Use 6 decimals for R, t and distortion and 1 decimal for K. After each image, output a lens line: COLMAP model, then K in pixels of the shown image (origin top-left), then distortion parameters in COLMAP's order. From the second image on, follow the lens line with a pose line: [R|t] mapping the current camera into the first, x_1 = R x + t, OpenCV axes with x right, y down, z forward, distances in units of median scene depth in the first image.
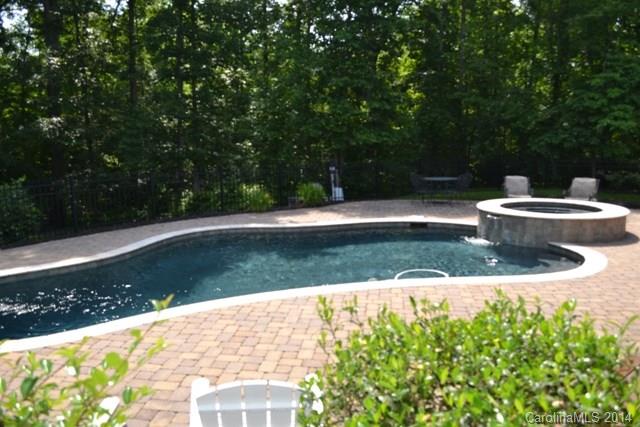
lens RADIAL K [[522.3, 0, 320.0], [0, 522.3, 213.5], [0, 0, 1]] dist [-0.072882, 0.003991]
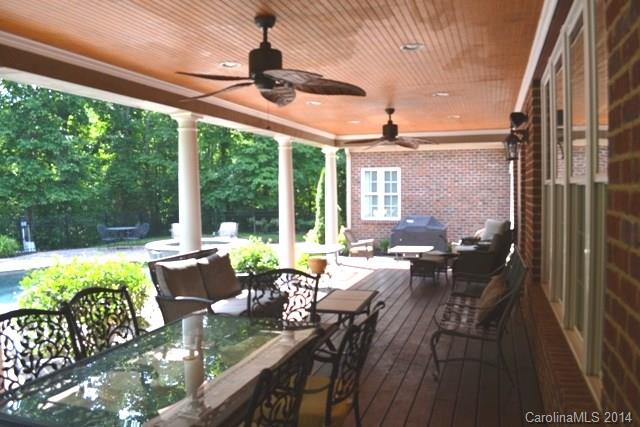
lens RADIAL K [[522.3, 0, 320.0], [0, 522.3, 213.5], [0, 0, 1]] dist [-0.072882, 0.003991]
pose [[0.849734, -0.024287, 0.526652, -0.009236], [0.080413, 0.993221, -0.083939, 0.027340], [-0.521043, 0.113676, 0.845927, -0.198681]]
